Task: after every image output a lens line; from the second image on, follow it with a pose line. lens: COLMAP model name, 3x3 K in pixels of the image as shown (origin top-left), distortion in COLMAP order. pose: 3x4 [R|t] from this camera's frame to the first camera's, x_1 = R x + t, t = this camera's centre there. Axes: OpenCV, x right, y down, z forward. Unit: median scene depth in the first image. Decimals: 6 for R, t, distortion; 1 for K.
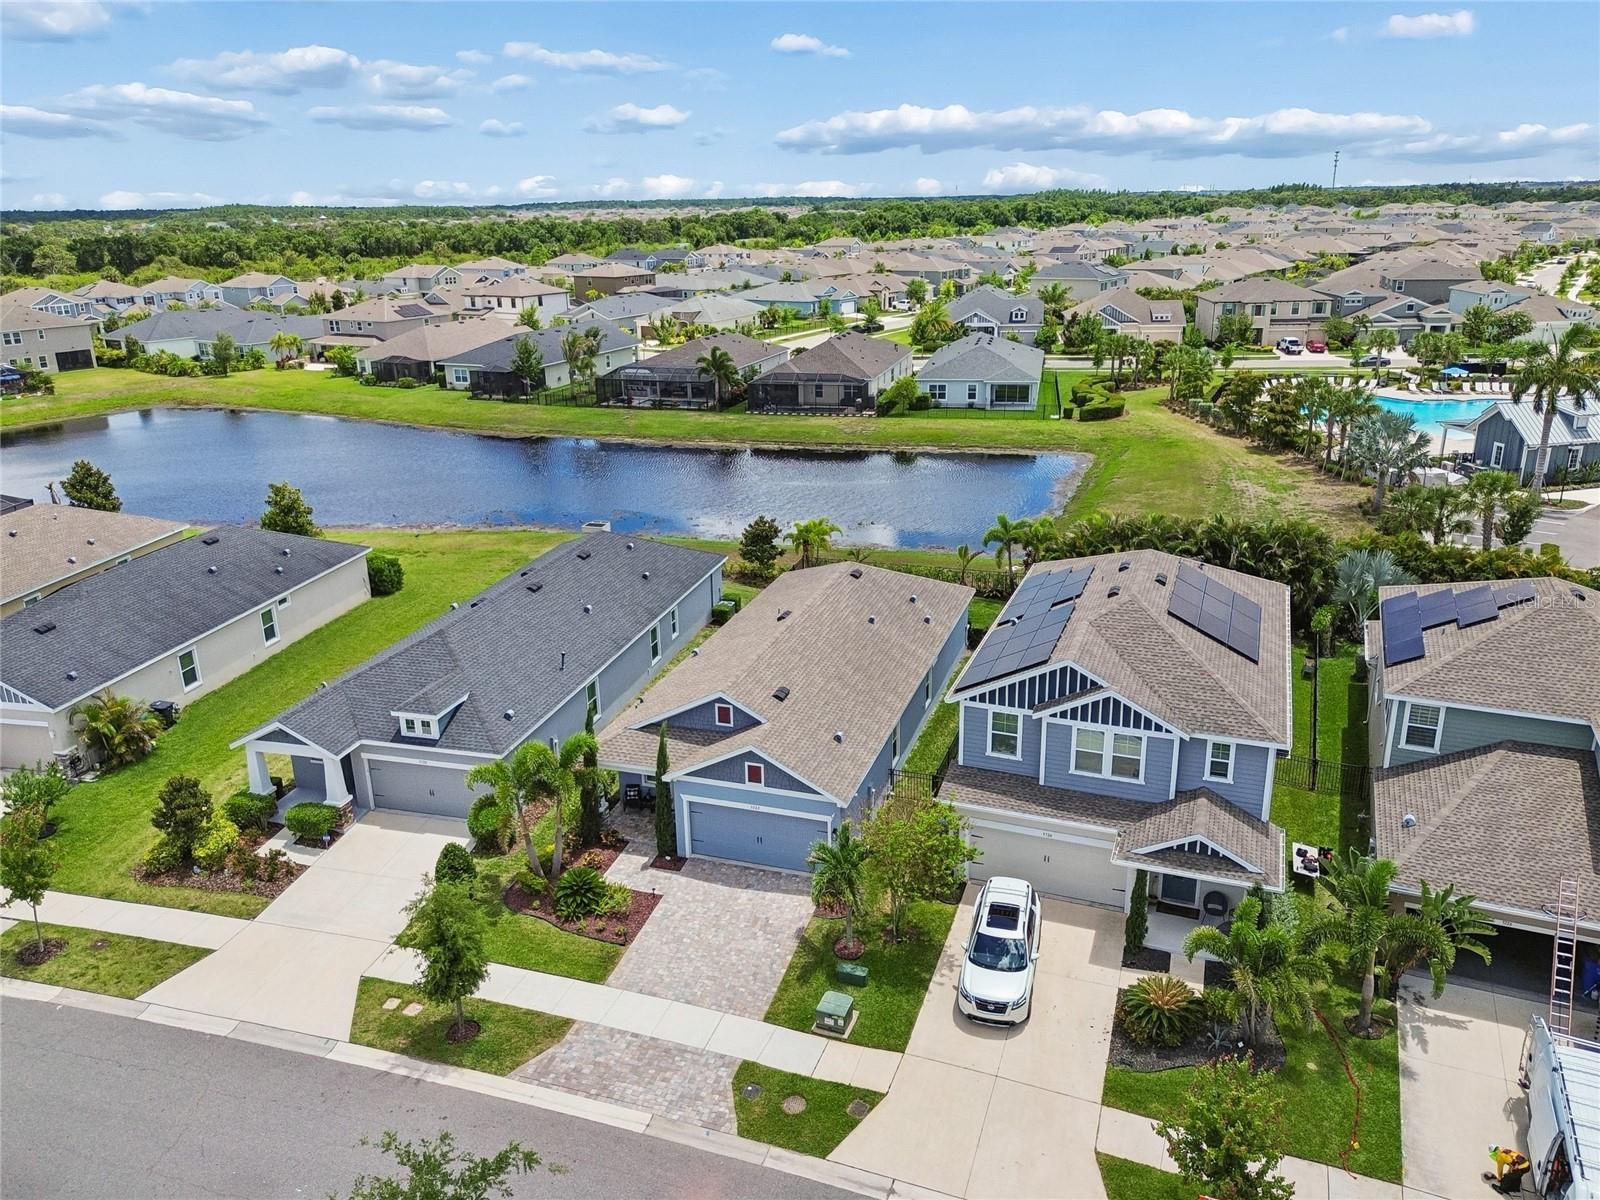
lens RADIAL K [[1166.9, 0, 800.0], [0, 1166.9, 600.0], [0, 0, 1]] dist [0.058823, -0.056826]
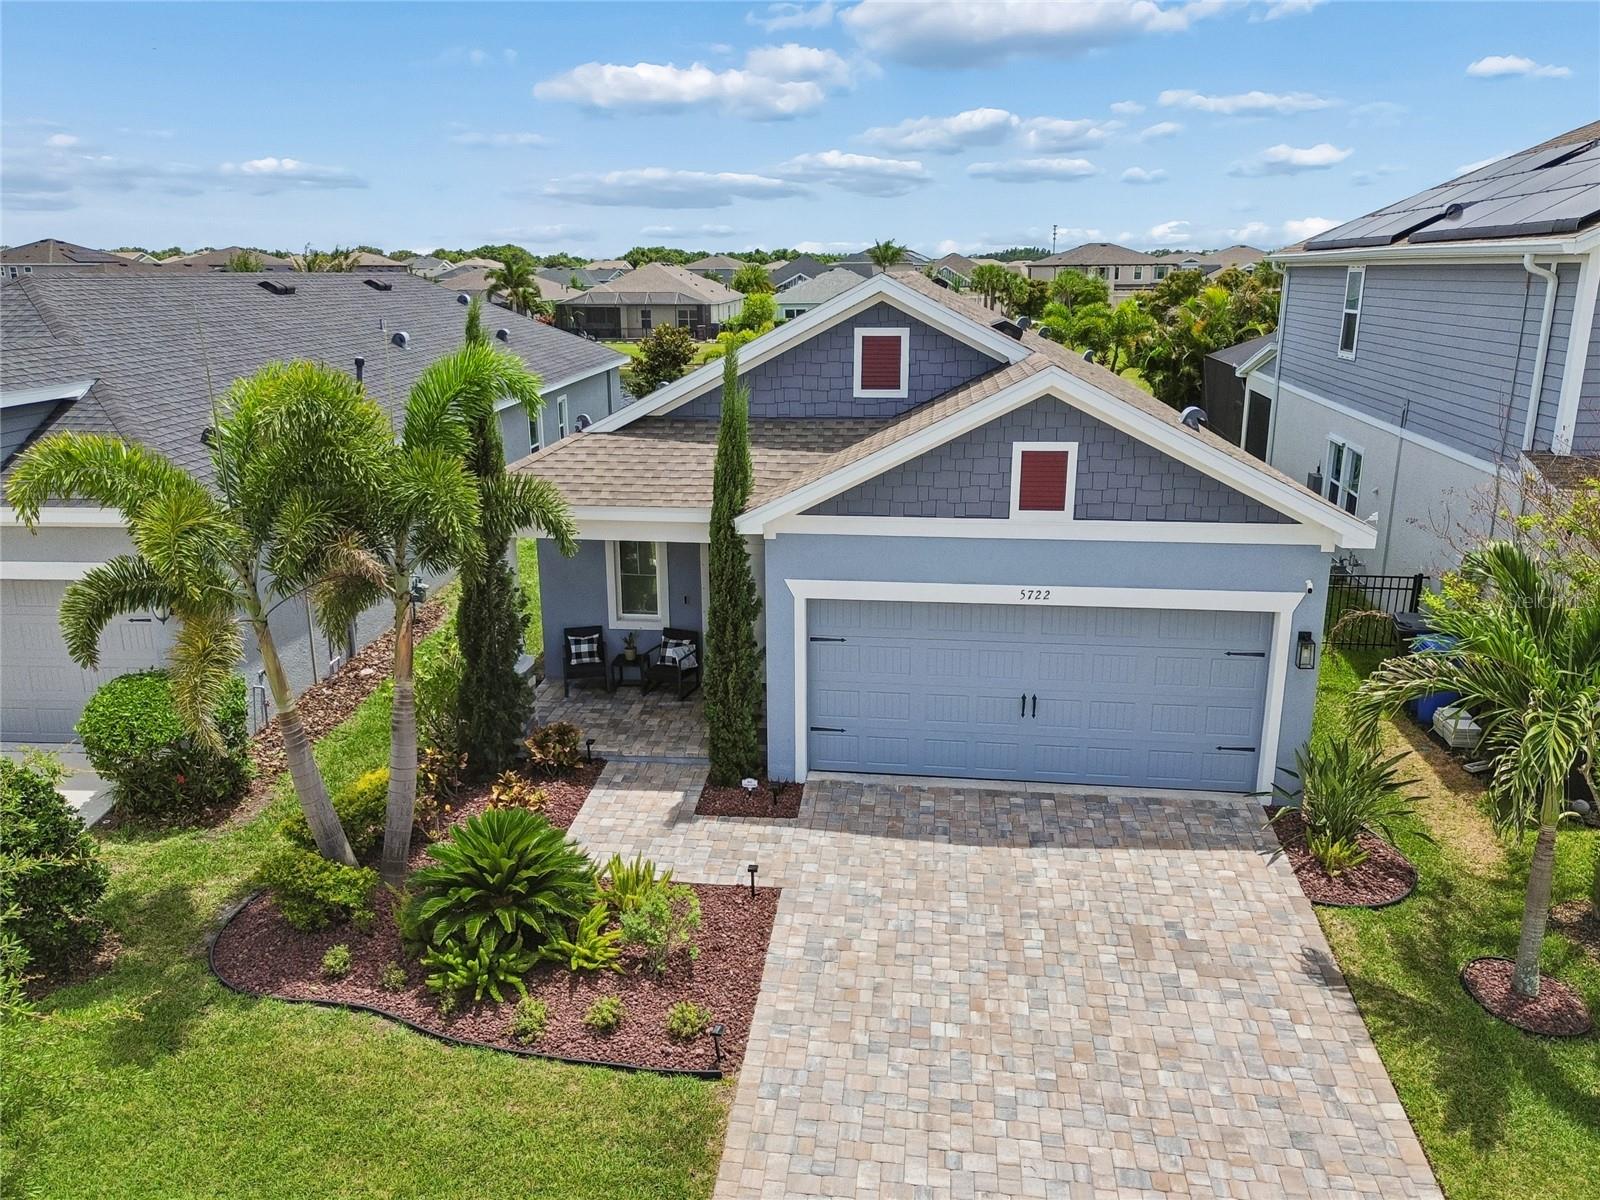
lens RADIAL K [[1175.0, 0, 787.6], [0, 1175.0, 592.6], [0, 0, 1]] dist [0.054476, -0.055481]
pose [[0.980503, -0.040183, 0.192350, -0.162417], [0.052603, 0.996817, -0.059901, 0.185884], [-0.189331, 0.068851, 0.979496, 0.667105]]
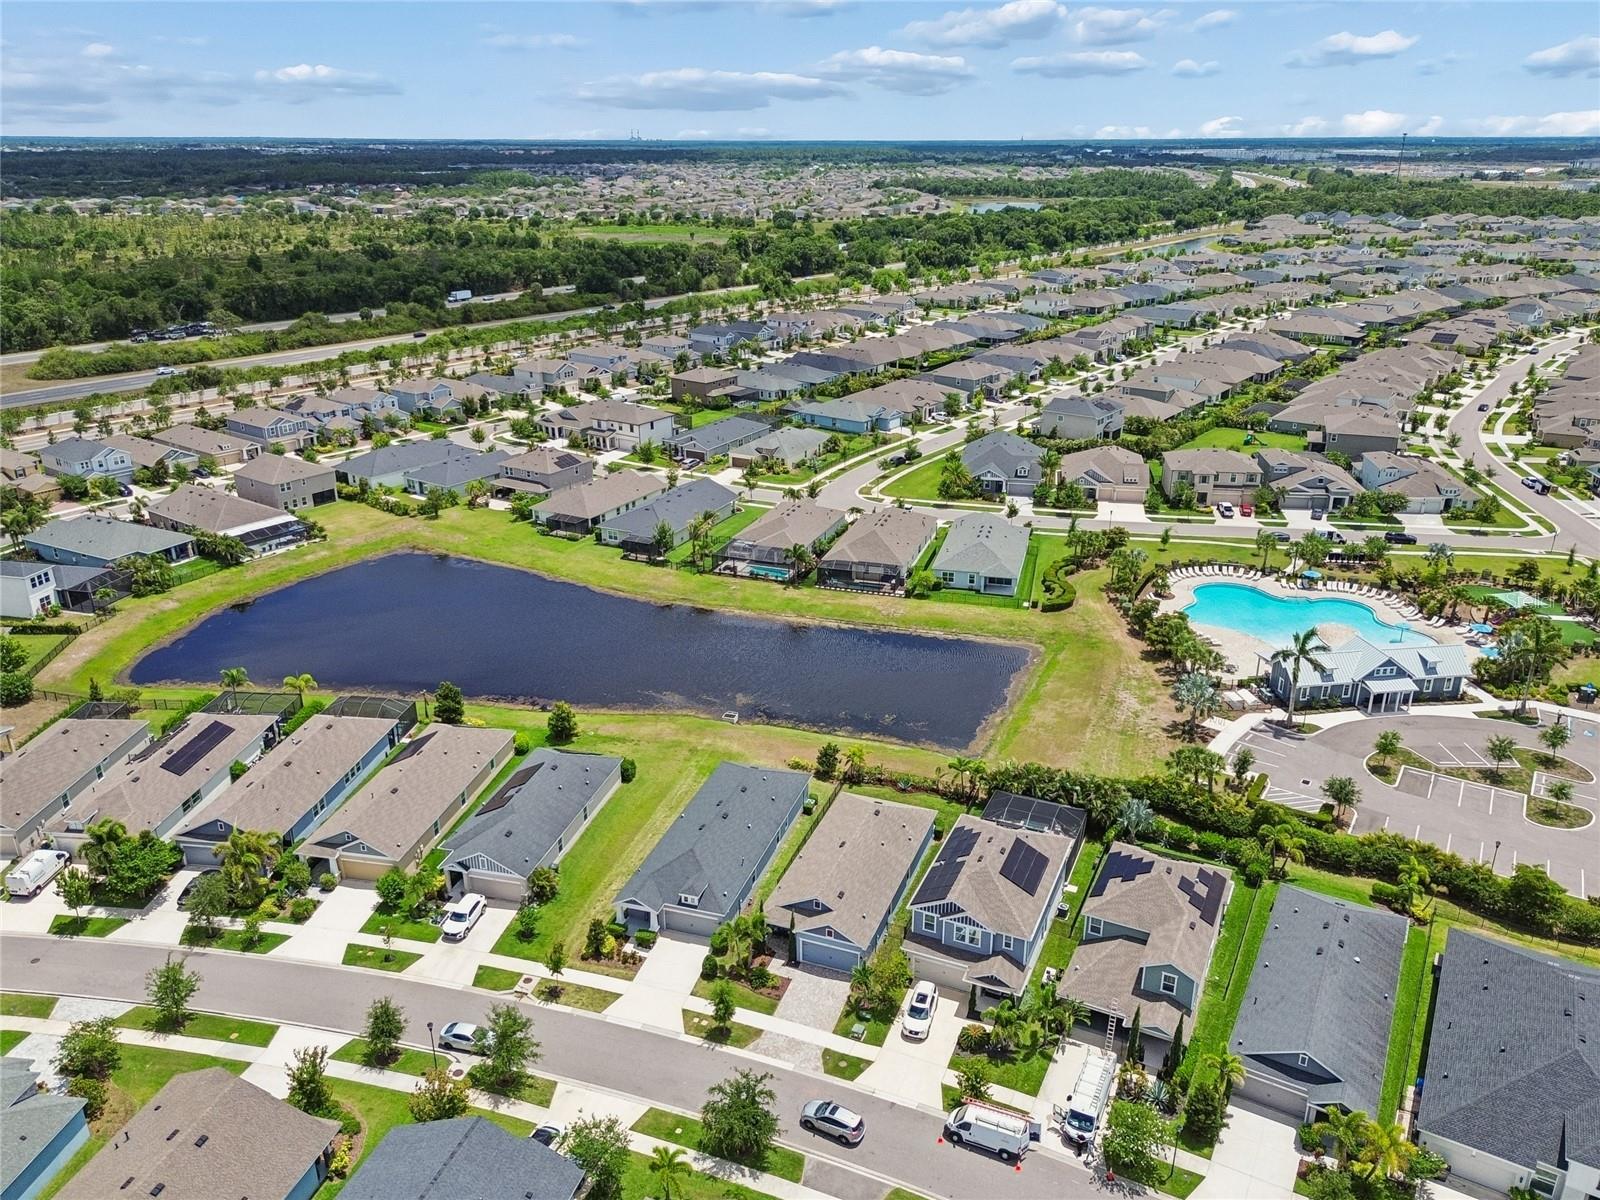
lens RADIAL K [[1180.3, 0, 810.9], [0, 1180.3, 610.3], [0, 0, 1]] dist [0.059081, -0.058532]
pose [[0.999016, 0.033730, -0.028812, -0.028153], [-0.032218, 0.998158, 0.051407, -0.643171], [0.030493, -0.050428, 0.998262, -1.442459]]
